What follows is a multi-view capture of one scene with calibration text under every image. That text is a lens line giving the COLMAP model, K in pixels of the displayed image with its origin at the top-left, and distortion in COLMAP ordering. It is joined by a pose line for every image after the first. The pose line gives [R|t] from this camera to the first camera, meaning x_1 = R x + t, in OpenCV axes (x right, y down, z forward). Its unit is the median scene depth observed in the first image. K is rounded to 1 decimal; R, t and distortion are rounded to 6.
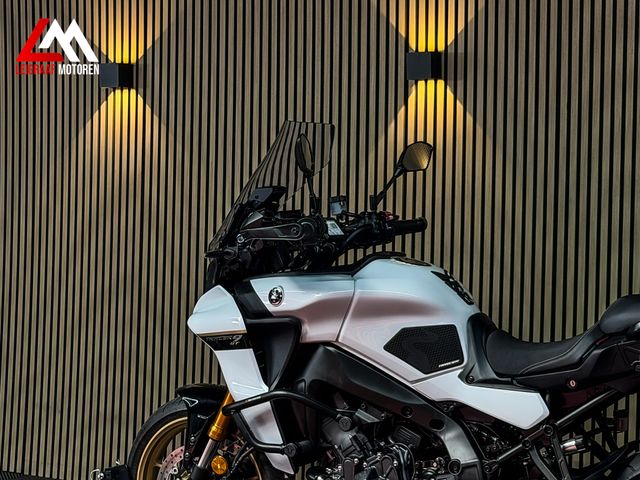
lens RADIAL K [[1425.3, 0, 319.5], [0, 1425.3, 238.6], [0, 0, 1]] dist [0.121981, 0.000000]
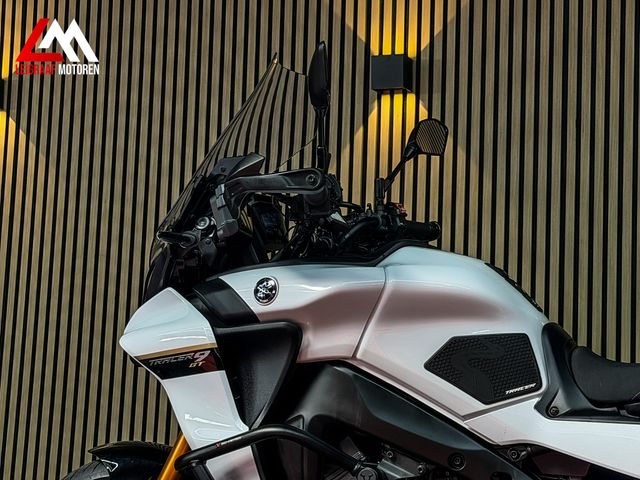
lens RADIAL K [[1425.3, 0, 323.4], [0, 1425.3, 240.6], [0, 0, 1]] dist [0.121981, 0.000000]
pose [[0.988957, 0.035802, 0.143811, -0.096467], [-0.015637, 0.990172, -0.138976, 0.104830], [-0.147374, 0.135193, 0.979798, 0.302535]]
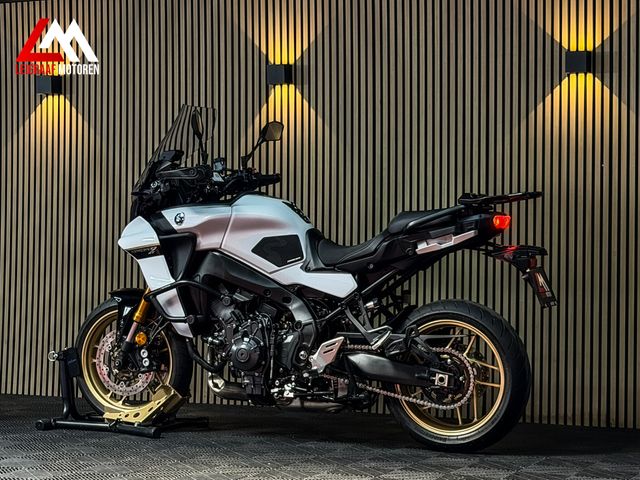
lens RADIAL K [[1425.3, 0, 314.3], [0, 1425.3, 230.1], [0, 0, 1]] dist [0.121981, 0.000000]
pose [[0.996454, -0.011848, 0.083304, -0.013515], [0.014693, 0.999327, -0.033623, 0.098825], [-0.082850, 0.034727, 0.995957, -0.484306]]
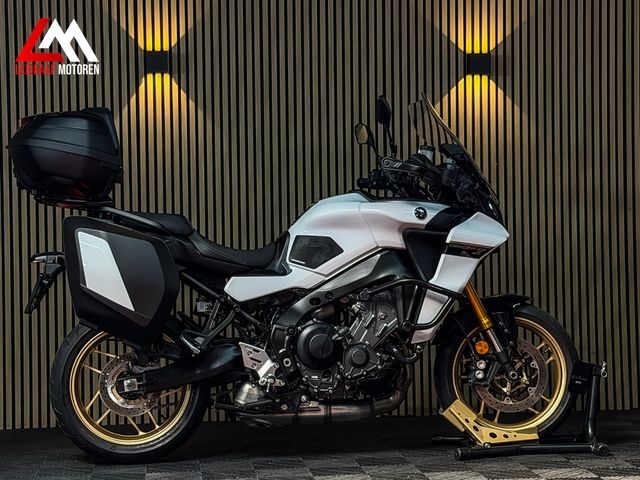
lens RADIAL K [[1448.3, 0, 345.4], [0, 1448.3, 240.3], [0, 0, 1]] dist [0.132175, 0.000000]
pose [[0.809982, -0.037475, 0.585257, -0.708620], [0.046553, 0.998916, -0.000467, 0.059254], [-0.584604, 0.027624, 0.810848, -0.188087]]
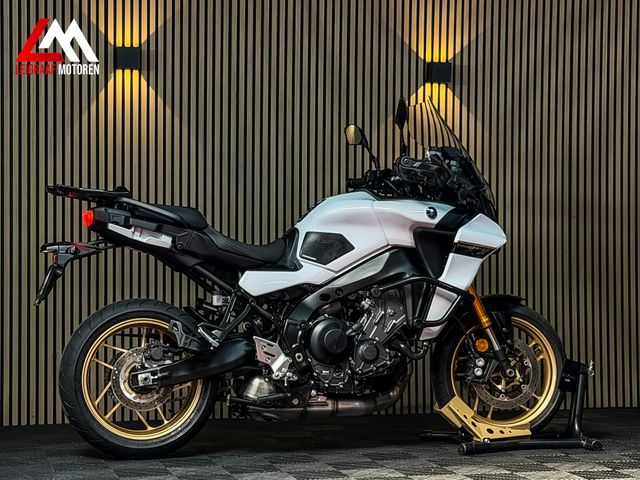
lens RADIAL K [[1425.3, 0, 320.3], [0, 1425.3, 242.7], [0, 0, 1]] dist [0.121981, 0.000000]
pose [[0.720510, -0.014587, 0.693291, -0.876937], [0.025524, 0.999659, -0.005493, 0.069851], [-0.692975, 0.021654, 0.720637, -0.042324]]
